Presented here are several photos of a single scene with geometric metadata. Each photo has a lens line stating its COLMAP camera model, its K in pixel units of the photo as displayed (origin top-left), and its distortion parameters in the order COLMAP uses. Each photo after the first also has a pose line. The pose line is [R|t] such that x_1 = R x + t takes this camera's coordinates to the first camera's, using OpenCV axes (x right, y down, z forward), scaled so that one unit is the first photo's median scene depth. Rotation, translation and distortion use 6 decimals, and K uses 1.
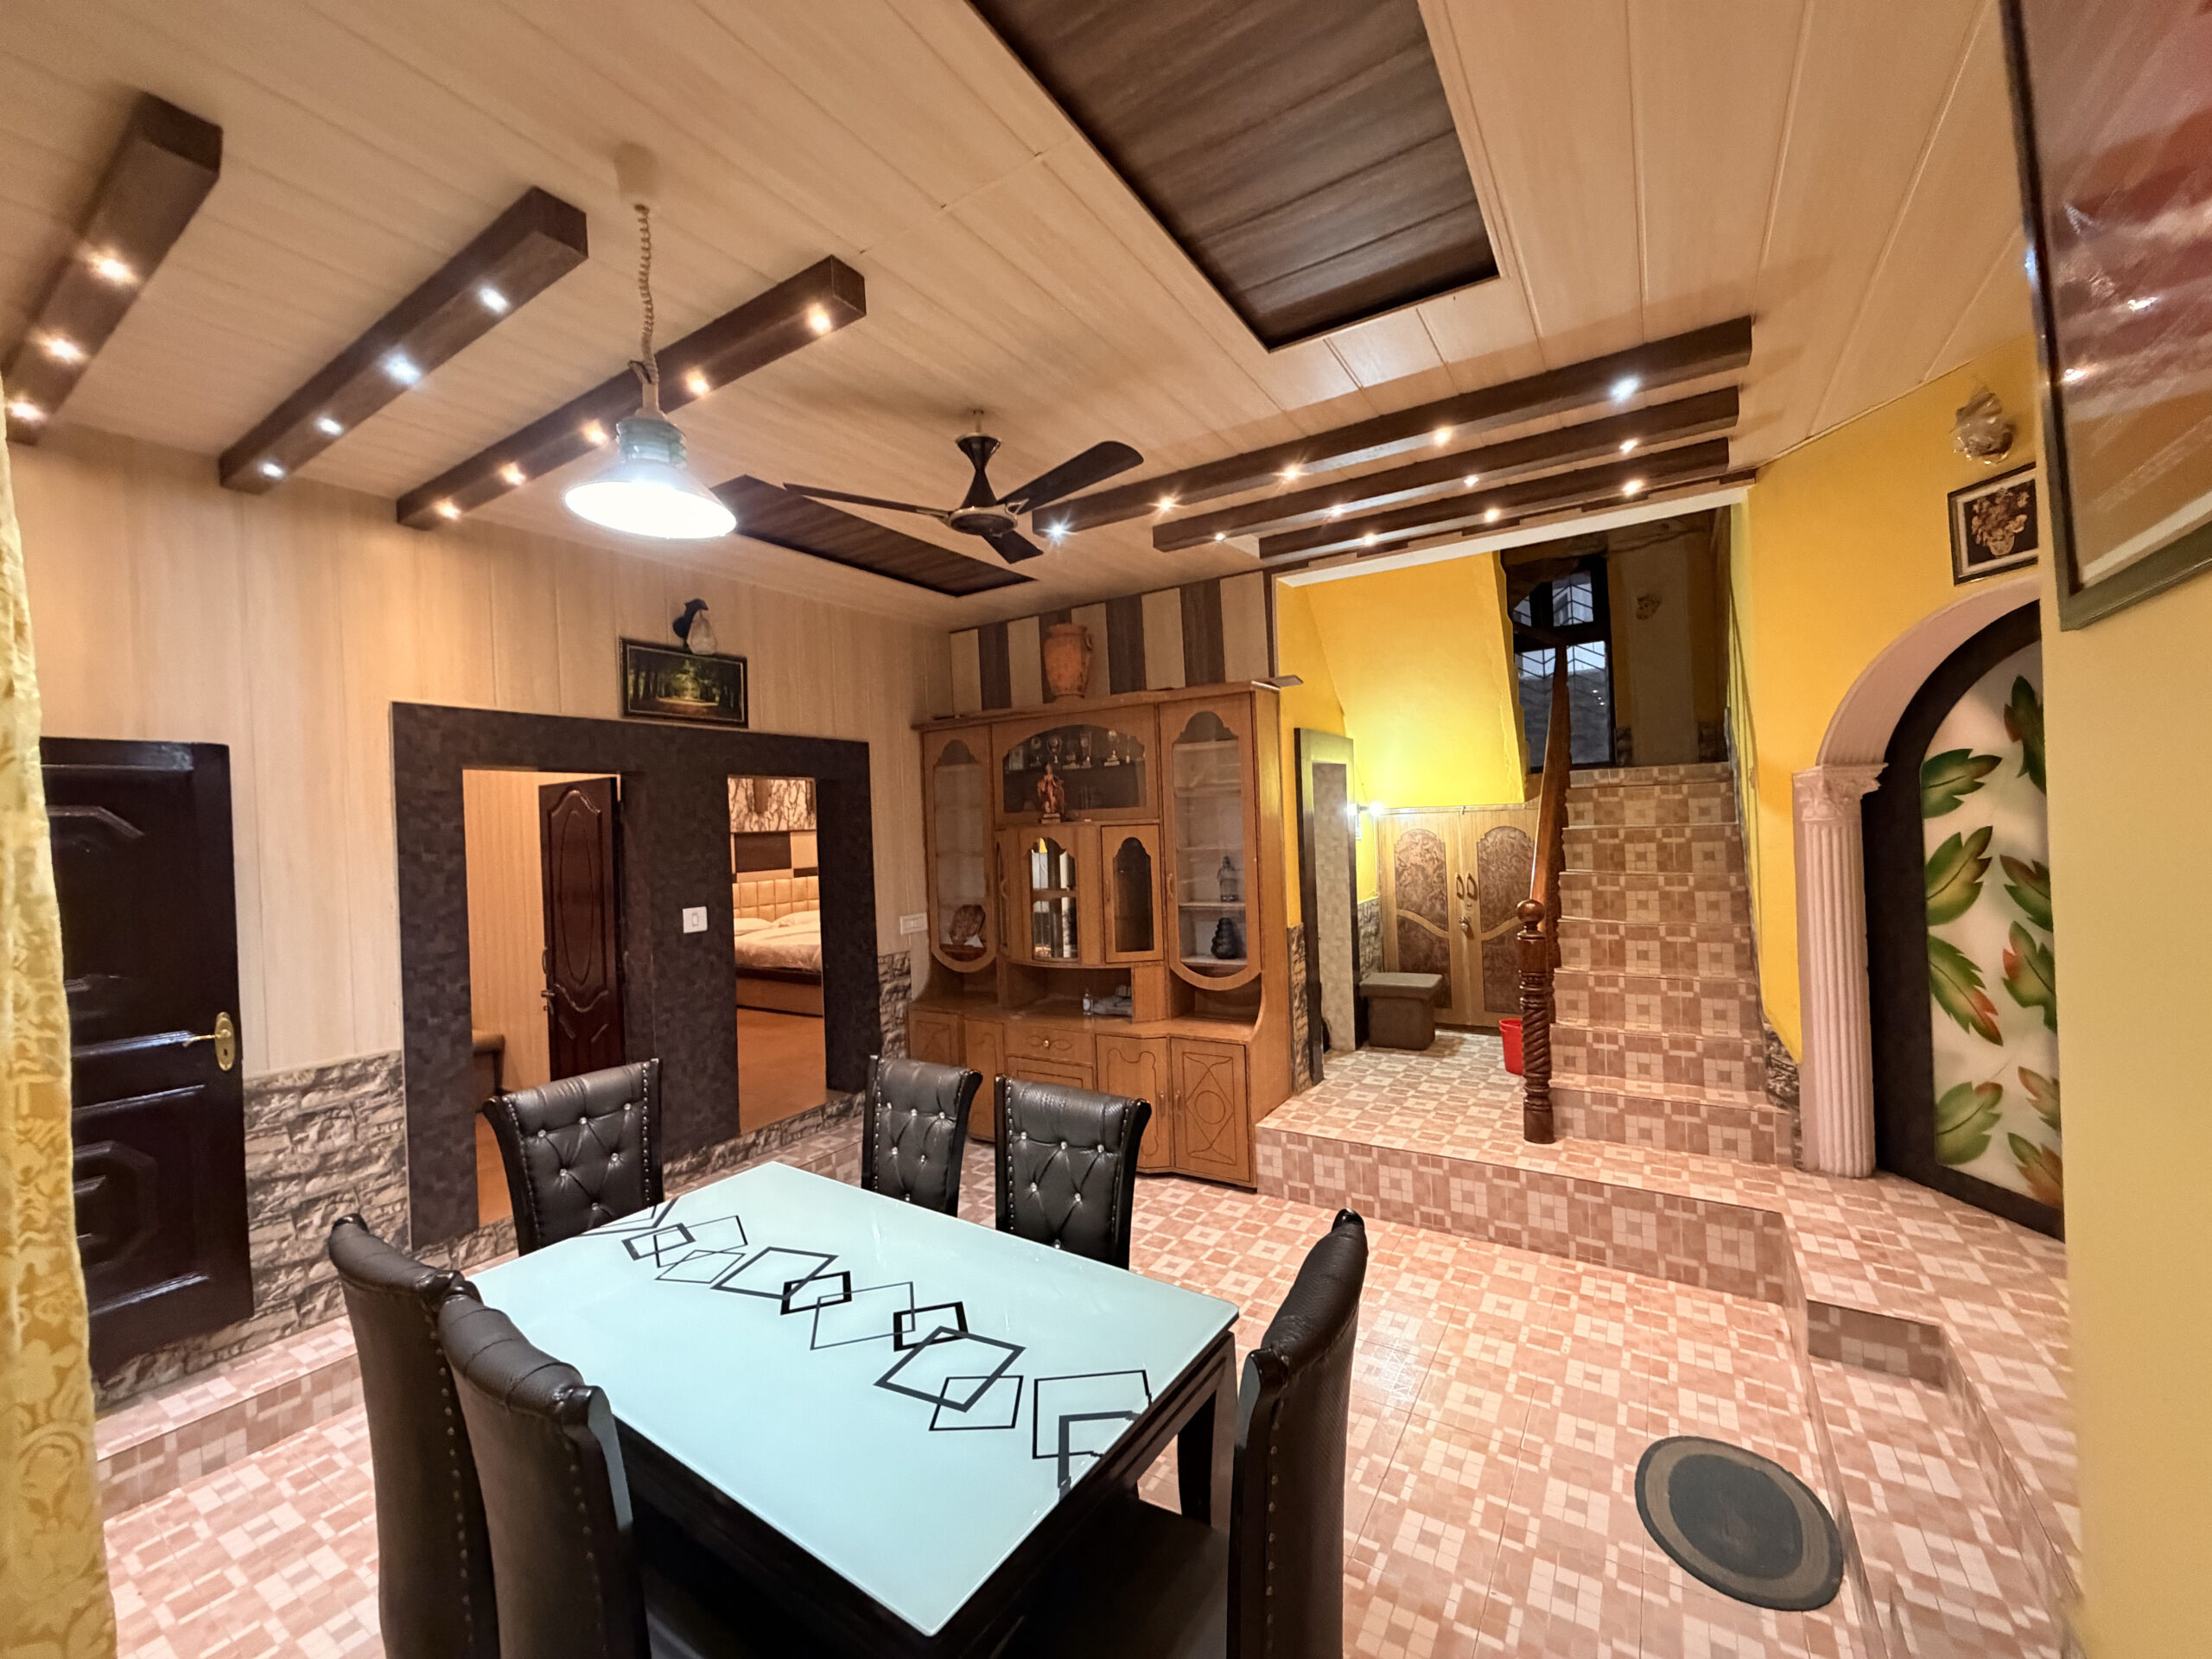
lens RADIAL K [[881.1, 0, 1091.7], [0, 881.1, 829.4], [0, 0, 1]] dist [-0.003091, -0.000205]
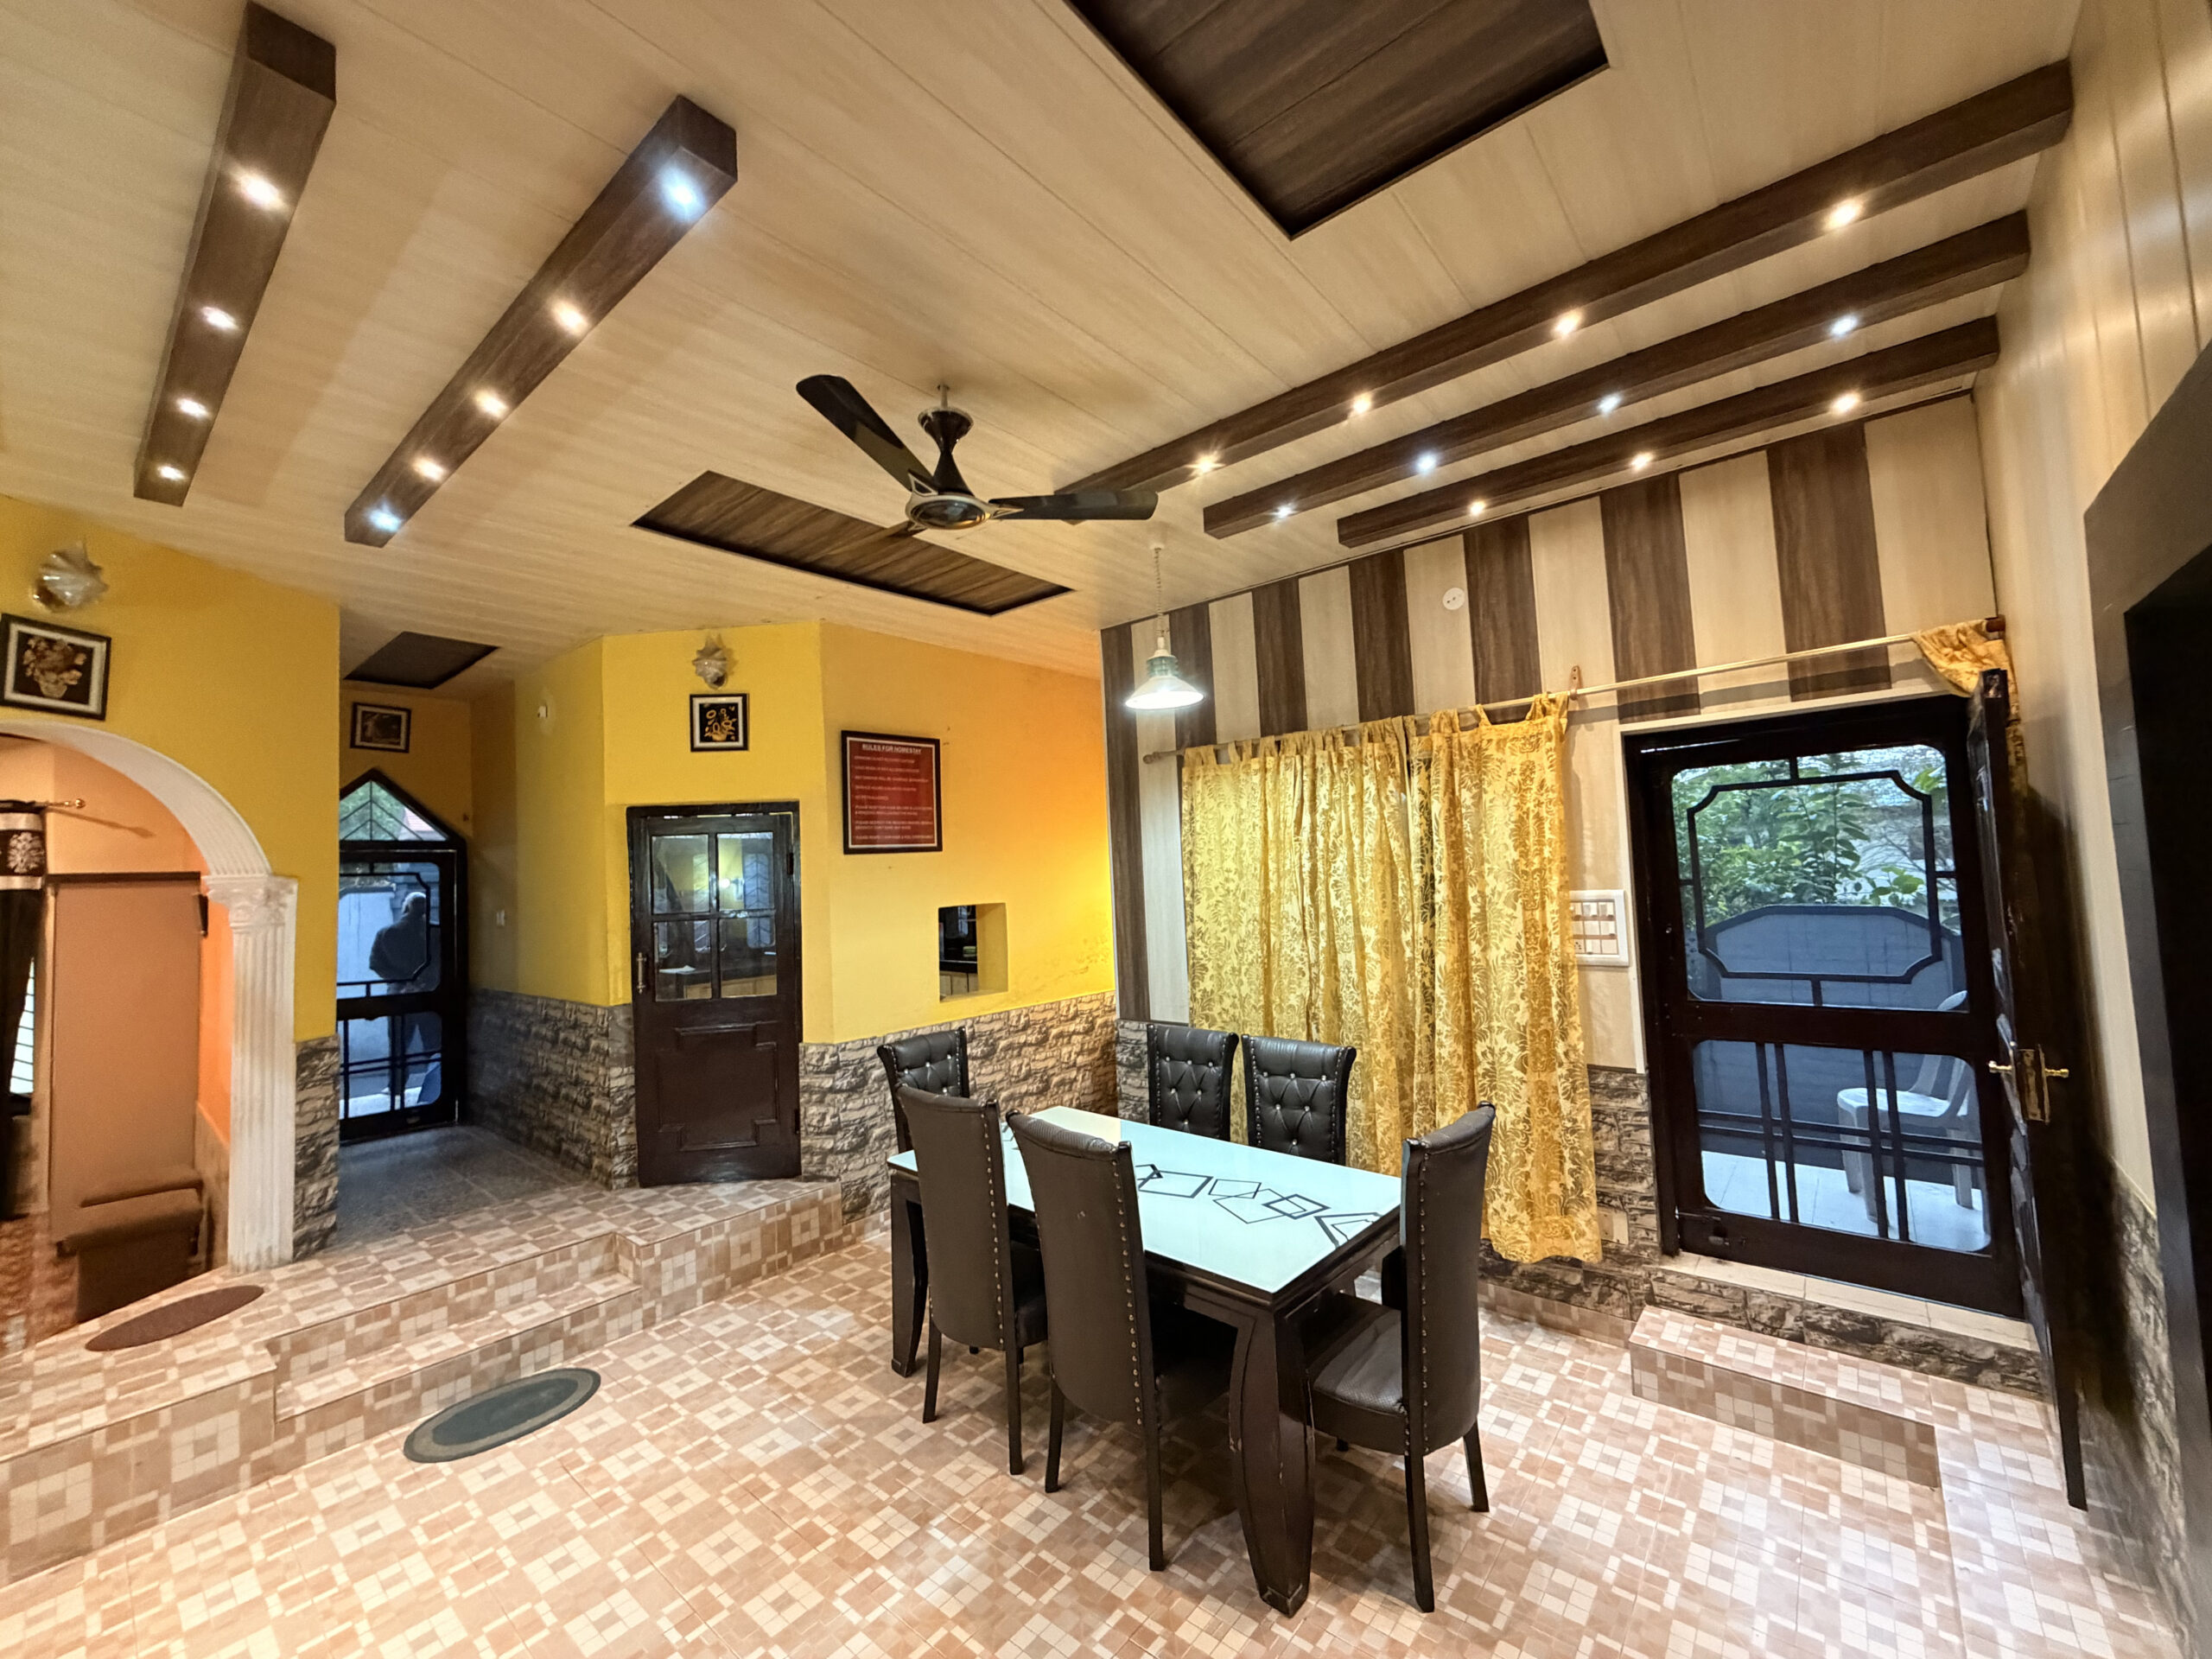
lens RADIAL K [[885.9, 0, 1104.7], [0, 885.9, 826.9], [0, 0, 1]] dist [-0.000301, 0.000039]
pose [[-0.989434, 0.086476, 0.116368, -0.303528], [0.080569, 0.995256, -0.054544, 0.010552], [-0.120533, -0.044592, -0.991707, 1.587468]]
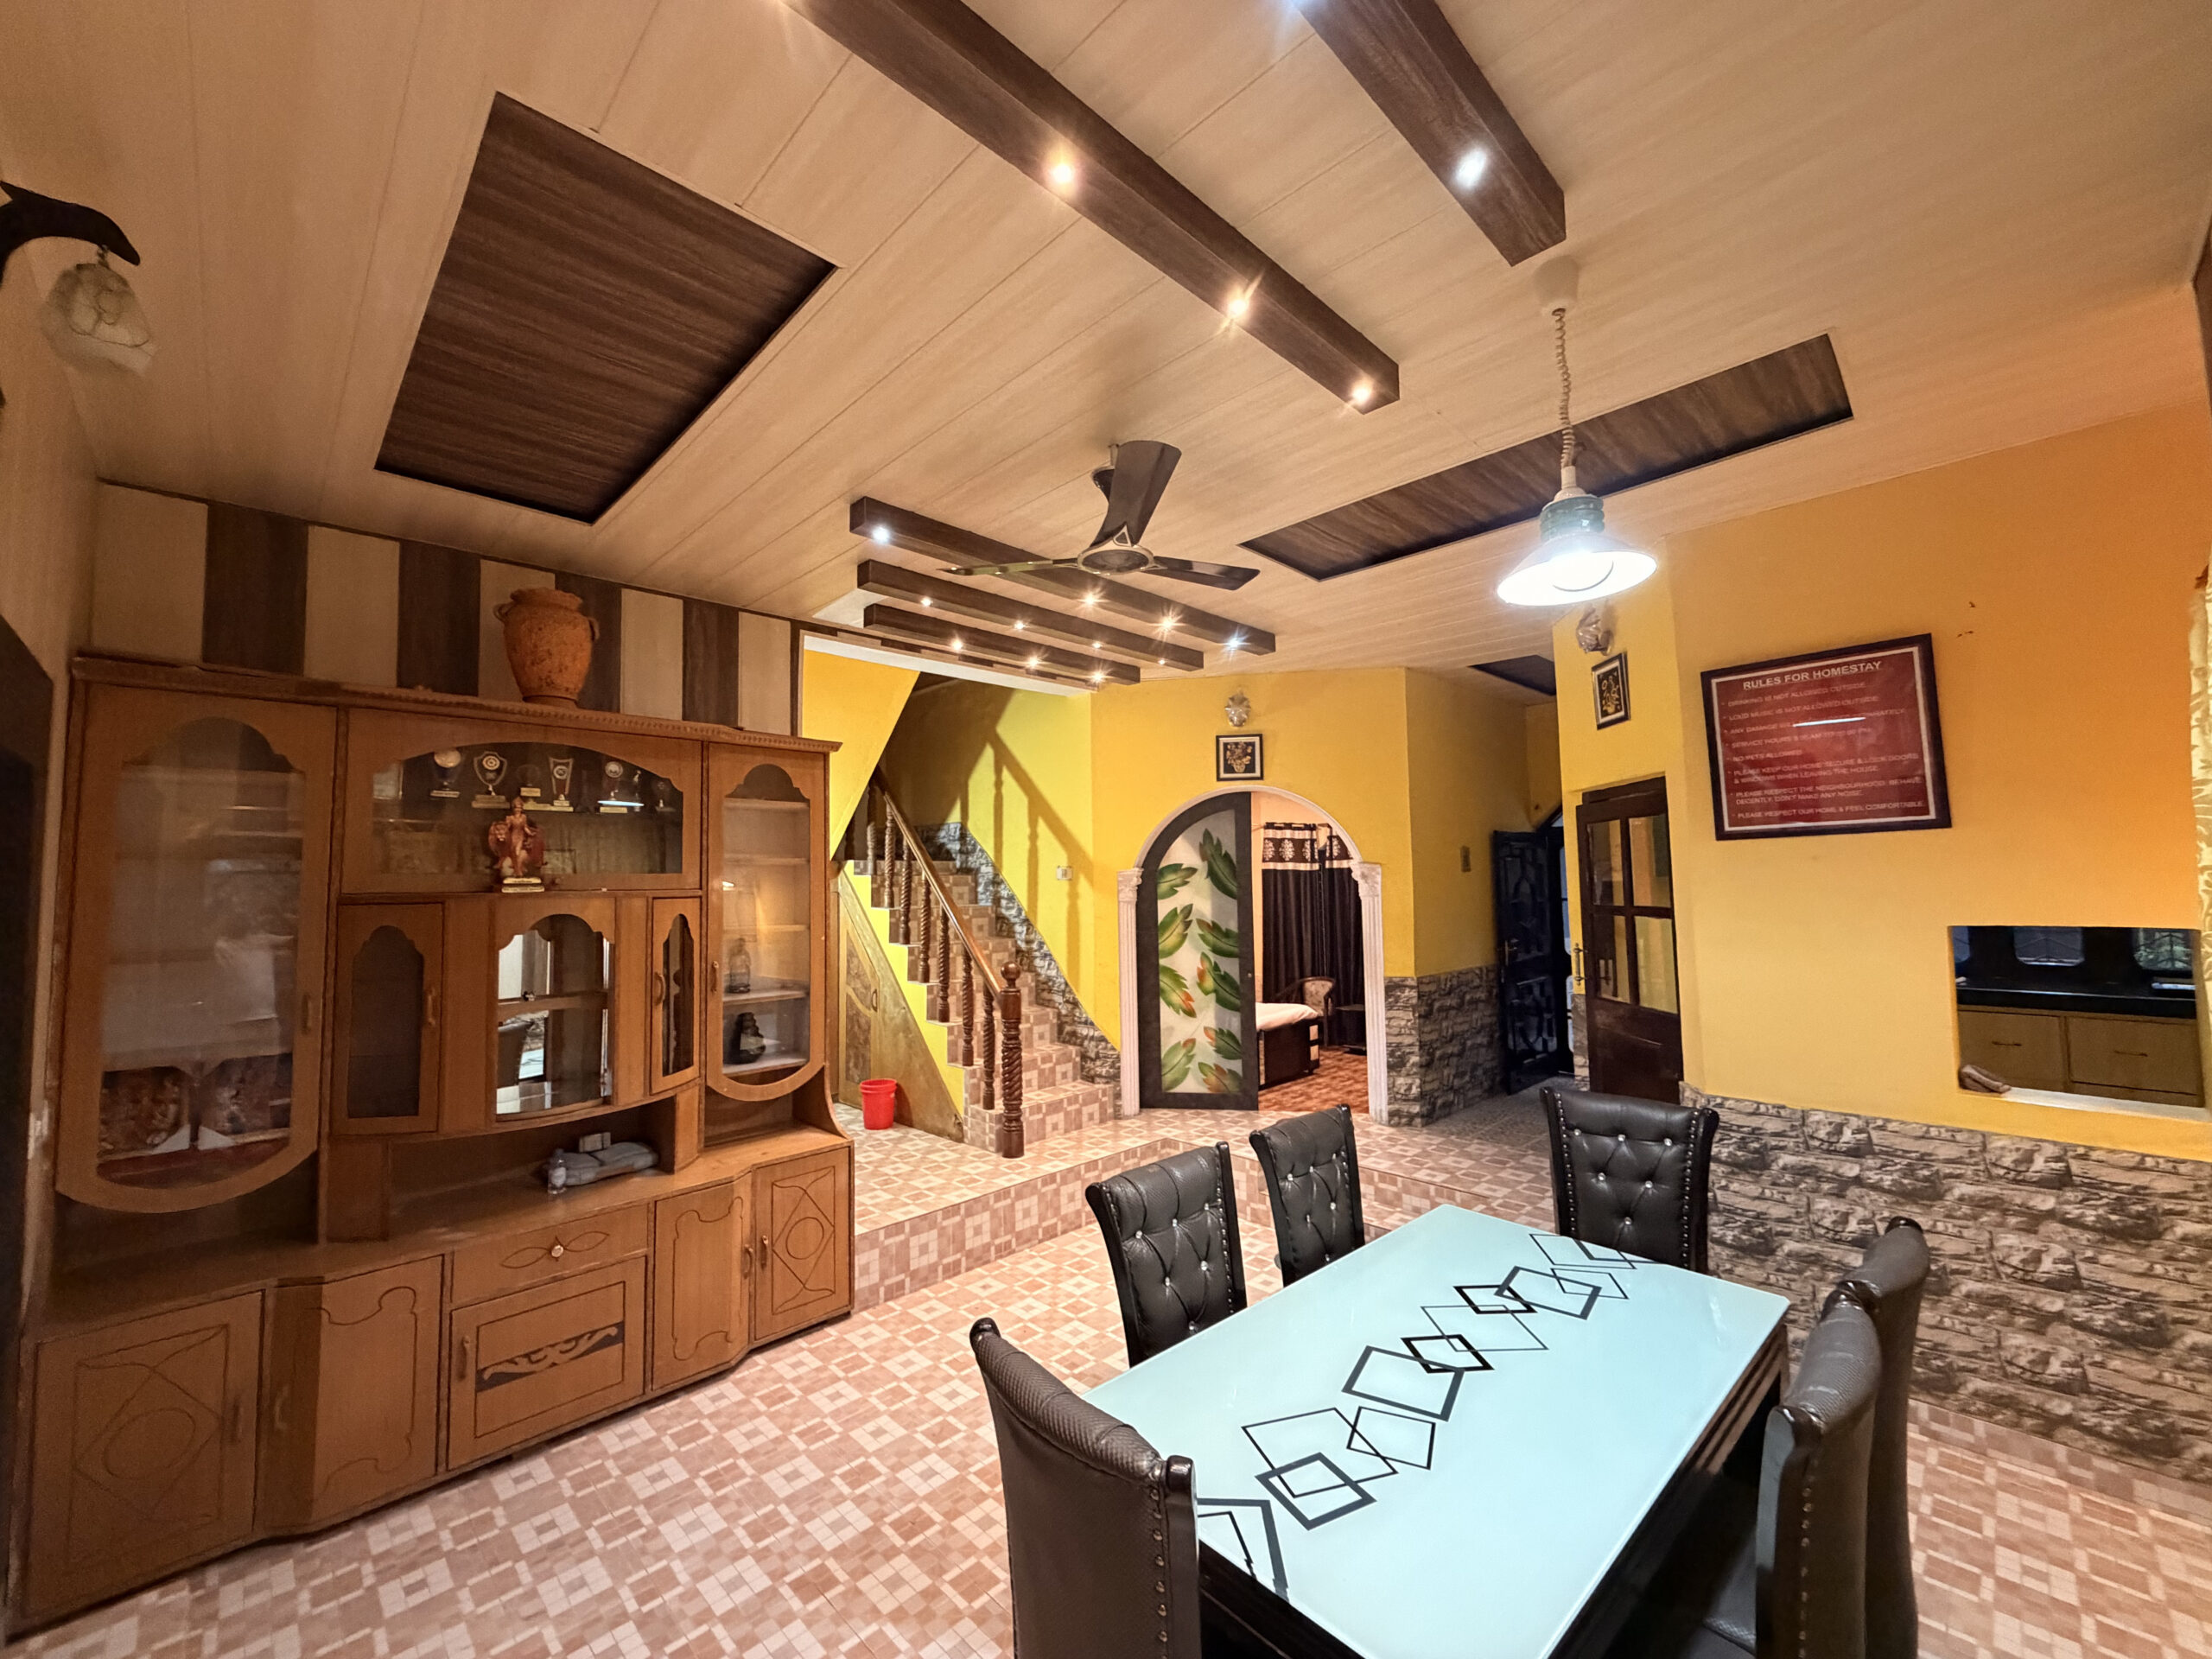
lens RADIAL K [[885.9, 0, 1104.7], [0, 885.9, 826.9], [0, 0, 1]] dist [-0.000301, 0.000039]
pose [[0.215967, 0.098641, 0.971405, -0.883139], [0.012697, 0.994516, -0.103811, 0.026281], [-0.976318, 0.034753, 0.213531, 0.715092]]
